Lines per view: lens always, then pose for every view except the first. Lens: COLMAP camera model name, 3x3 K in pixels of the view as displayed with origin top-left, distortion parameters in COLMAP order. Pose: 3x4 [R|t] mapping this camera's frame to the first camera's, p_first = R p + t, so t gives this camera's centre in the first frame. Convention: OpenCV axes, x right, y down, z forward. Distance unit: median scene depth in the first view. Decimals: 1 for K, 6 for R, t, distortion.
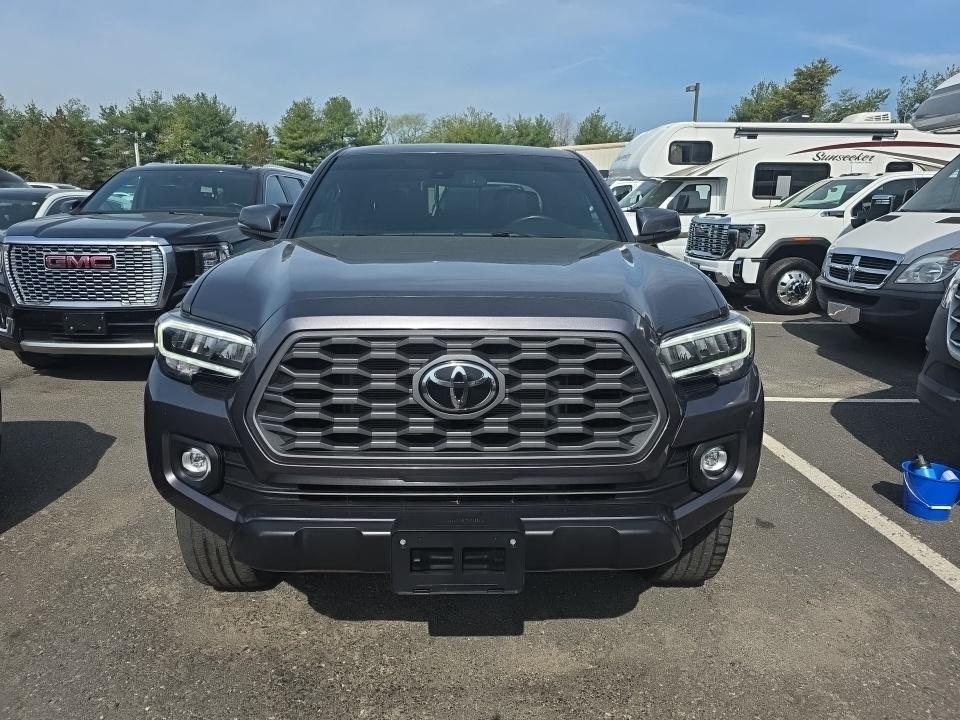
lens RADIAL K [[645.8, 0, 483.7], [0, 645.8, 361.4], [0, 0, 1]] dist [0.036263, -0.030087]
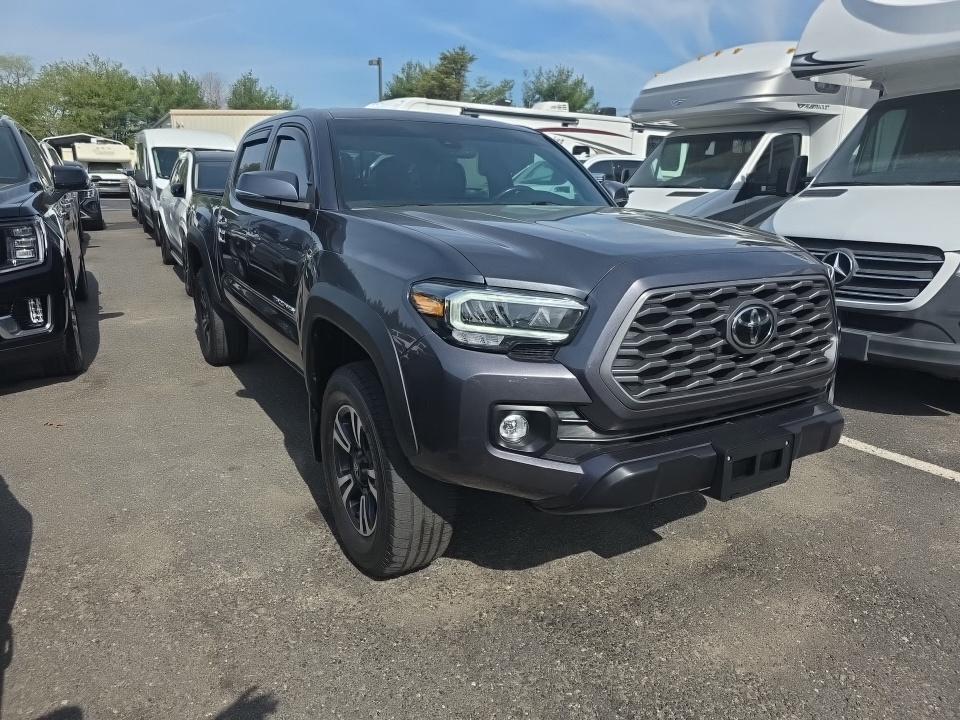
lens RADIAL K [[645.8, 0, 483.7], [0, 645.8, 361.4], [0, 0, 1]] dist [0.036263, -0.030087]
pose [[0.872542, -0.116698, 0.474397, -0.146001], [0.096923, 0.993099, 0.066027, -0.003418], [-0.478828, -0.011632, 0.877831, 0.020162]]
